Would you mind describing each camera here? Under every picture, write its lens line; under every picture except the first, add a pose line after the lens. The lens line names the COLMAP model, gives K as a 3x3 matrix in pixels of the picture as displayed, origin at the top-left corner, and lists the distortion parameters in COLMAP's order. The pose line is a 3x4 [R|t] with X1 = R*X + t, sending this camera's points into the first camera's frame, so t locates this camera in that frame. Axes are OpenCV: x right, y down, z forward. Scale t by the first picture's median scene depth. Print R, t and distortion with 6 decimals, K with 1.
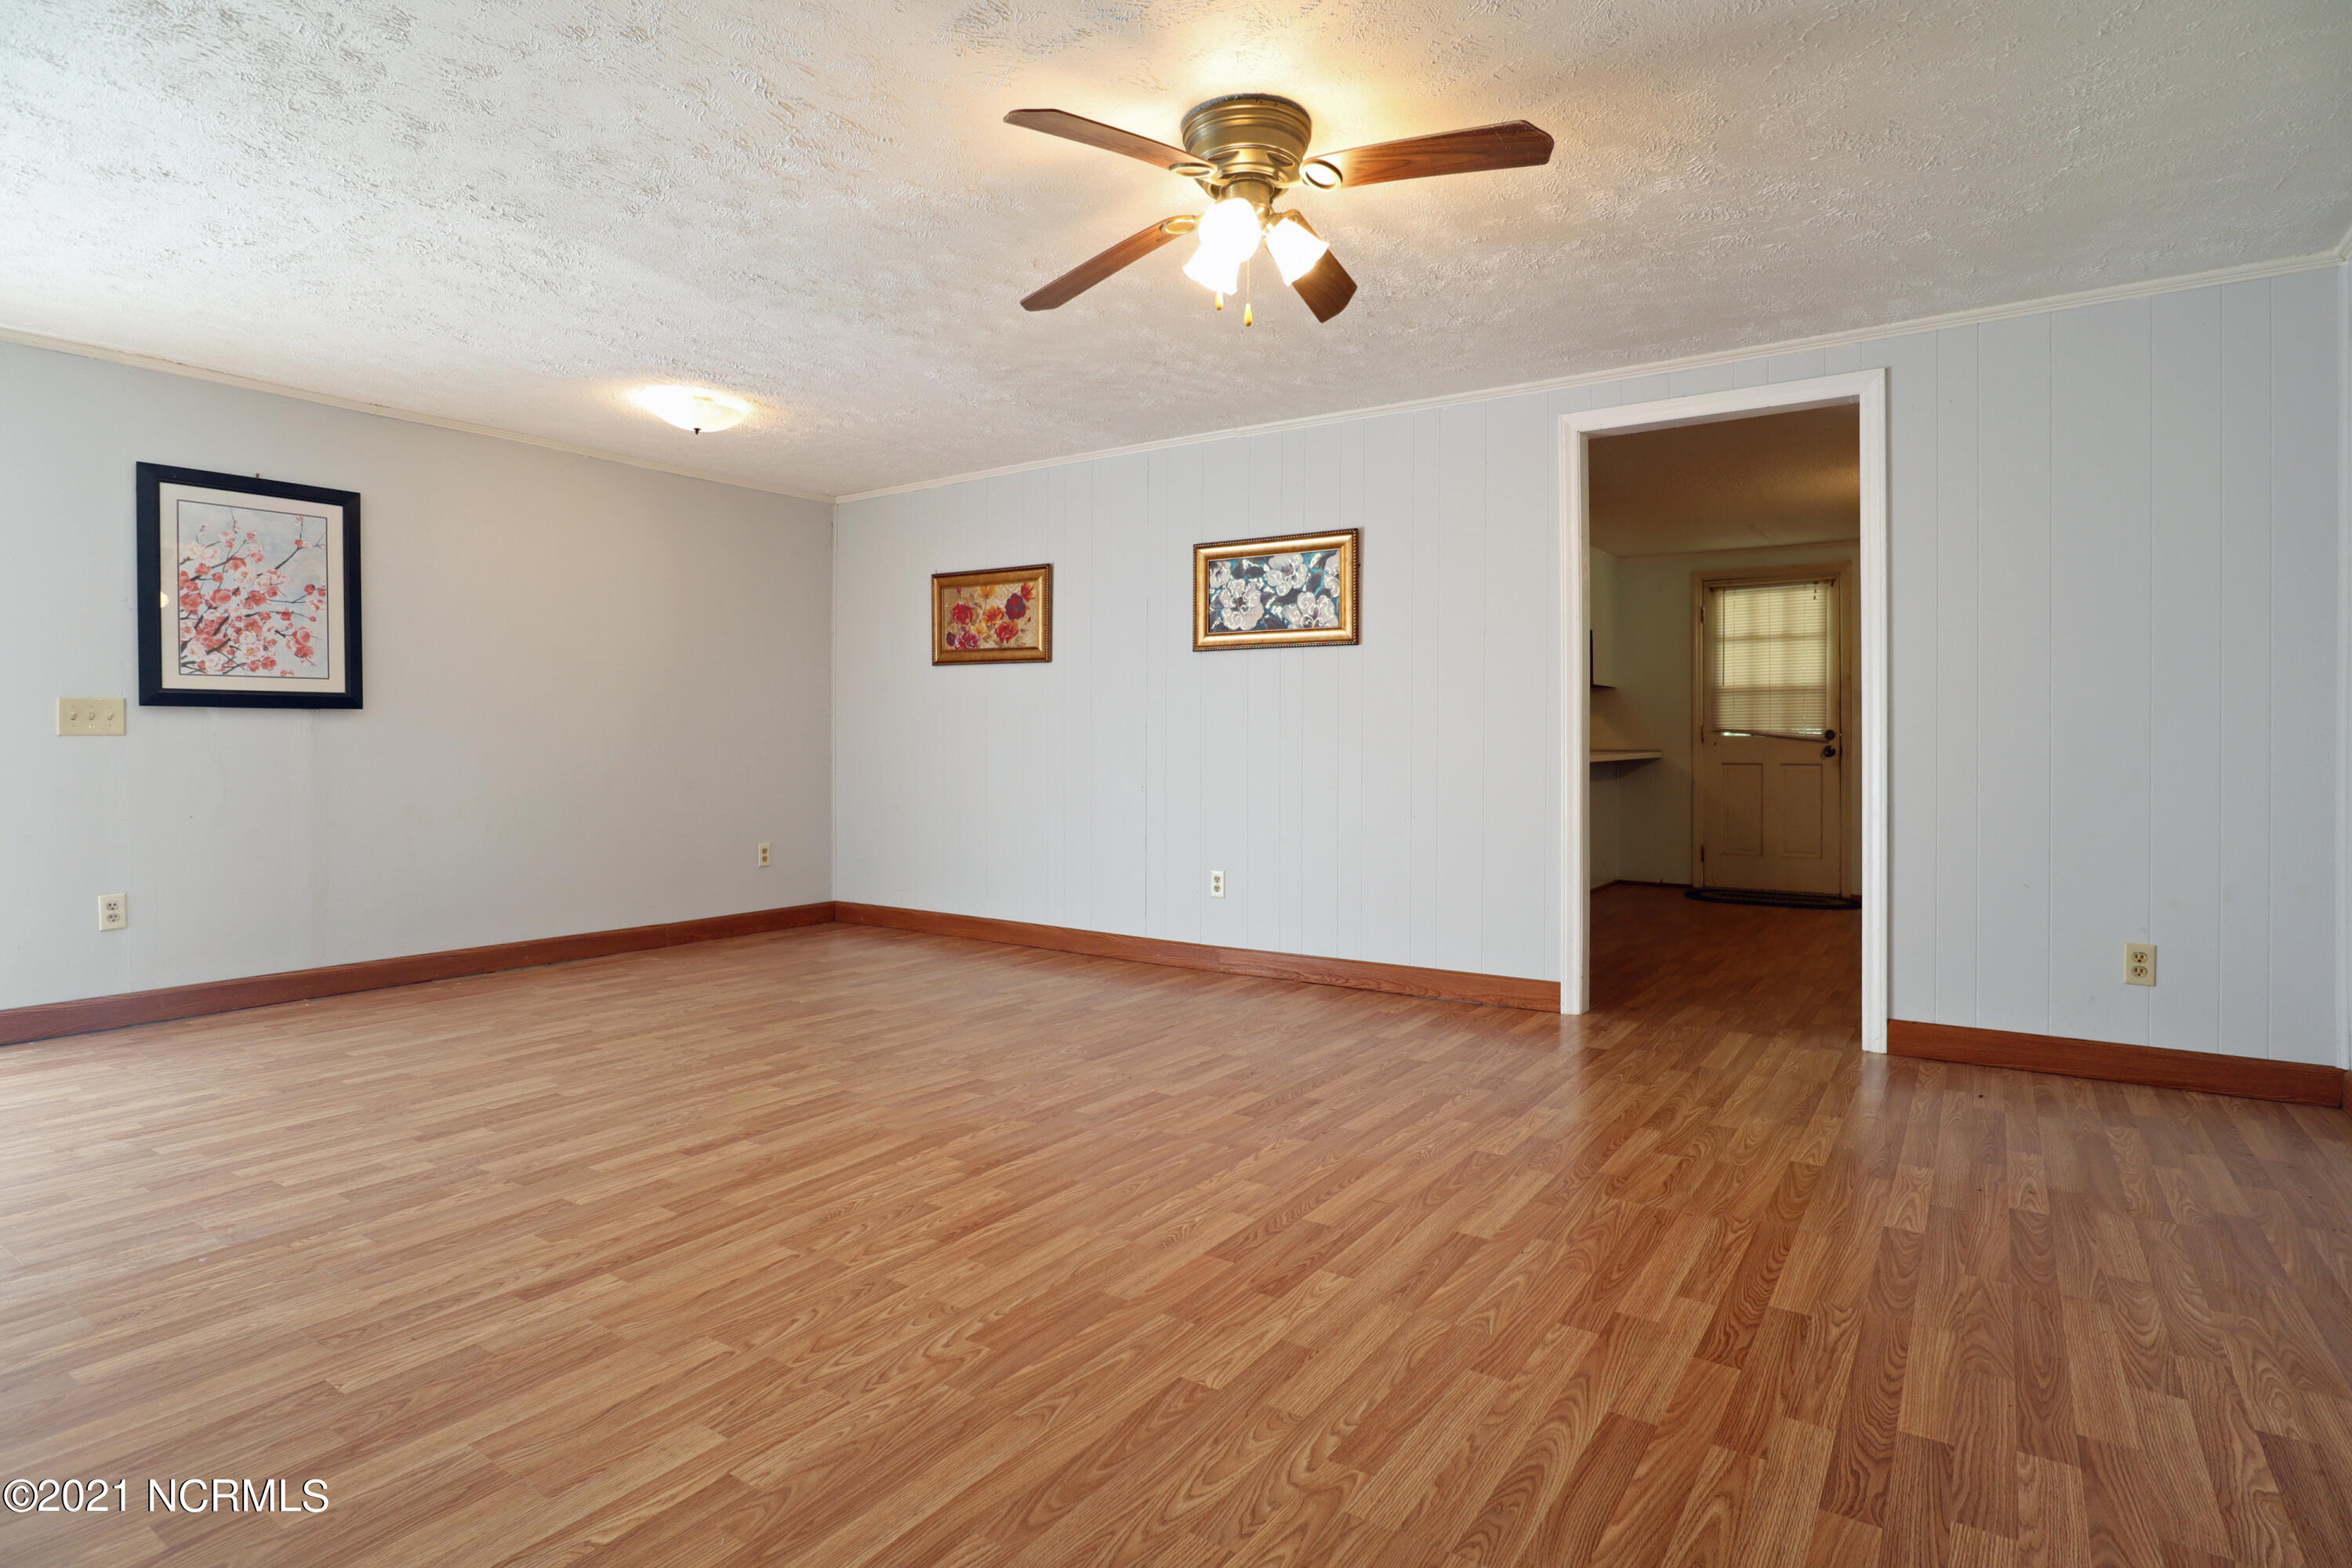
lens RADIAL K [[1213.8, 0, 1199.0], [0, 1213.8, 752.4], [0, 0, 1]] dist [-0.046550, 0.012034]
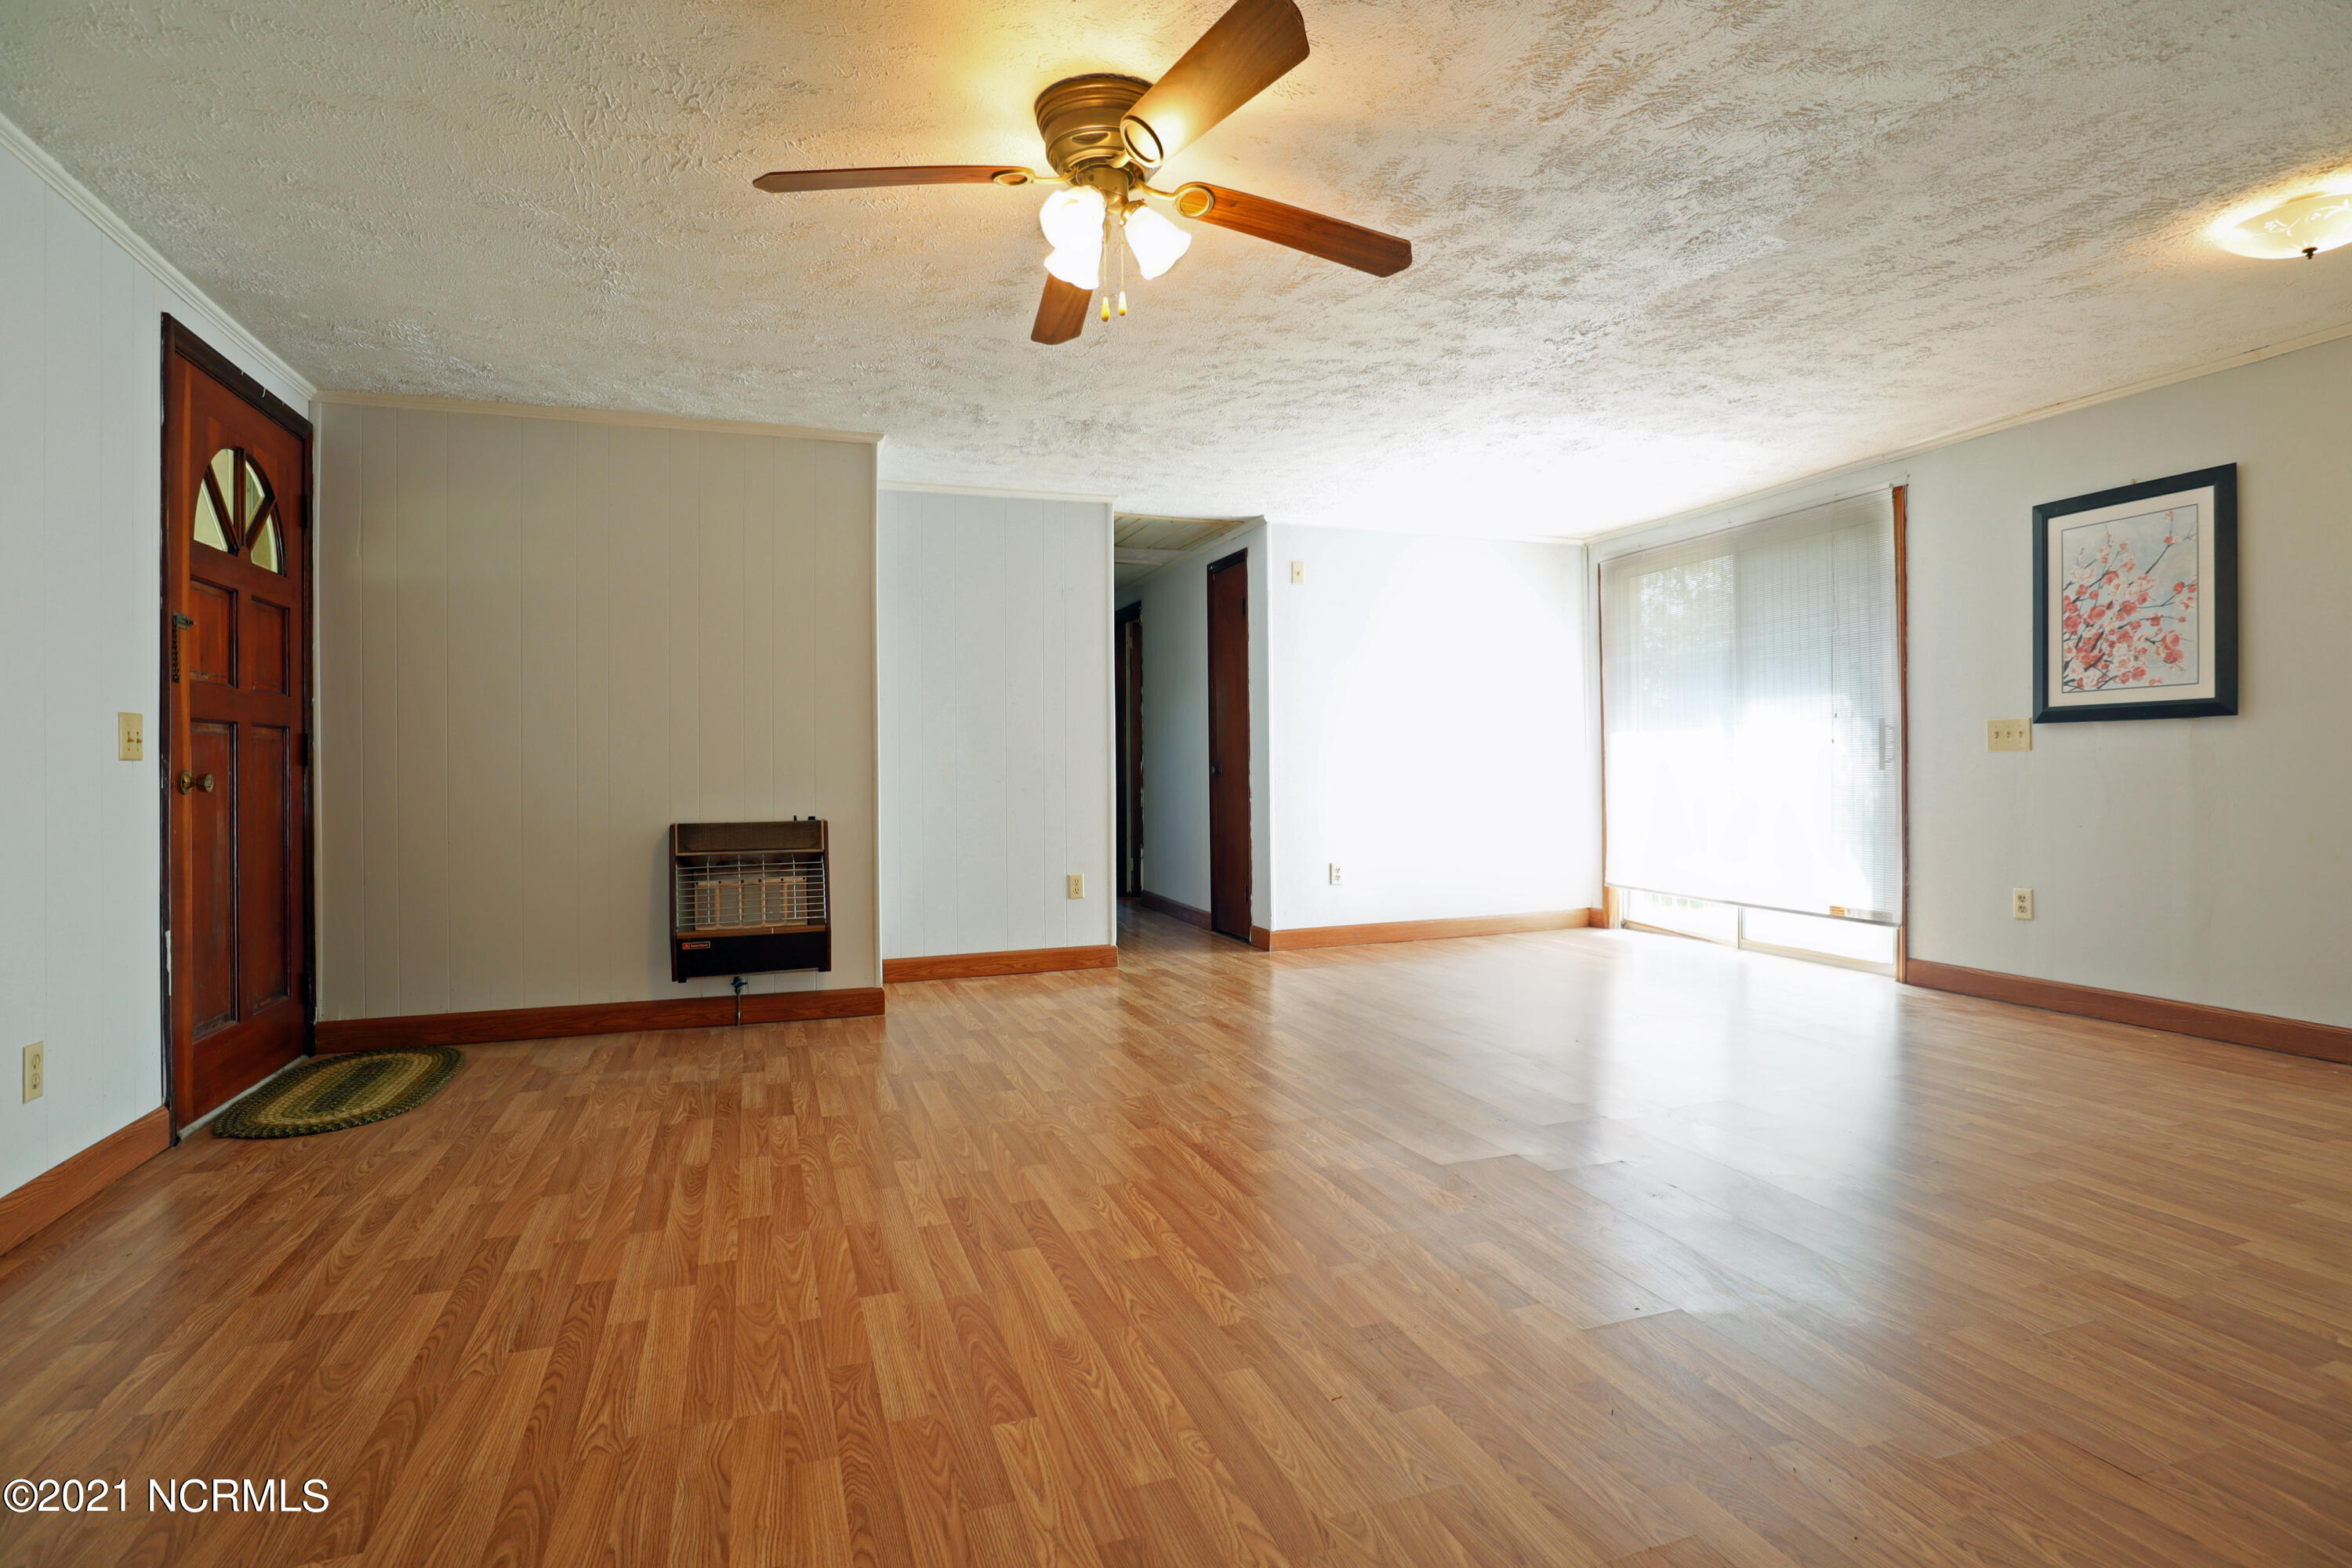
lens RADIAL K [[1213.8, 0, 1194.2], [0, 1213.8, 774.8], [0, 0, 1]] dist [-0.046550, 0.012034]
pose [[-0.597467, 0.008765, -0.801846, 0.890908], [0.005172, 0.999962, 0.007077, -0.006497], [0.801877, 0.000081, -0.597489, 1.895773]]
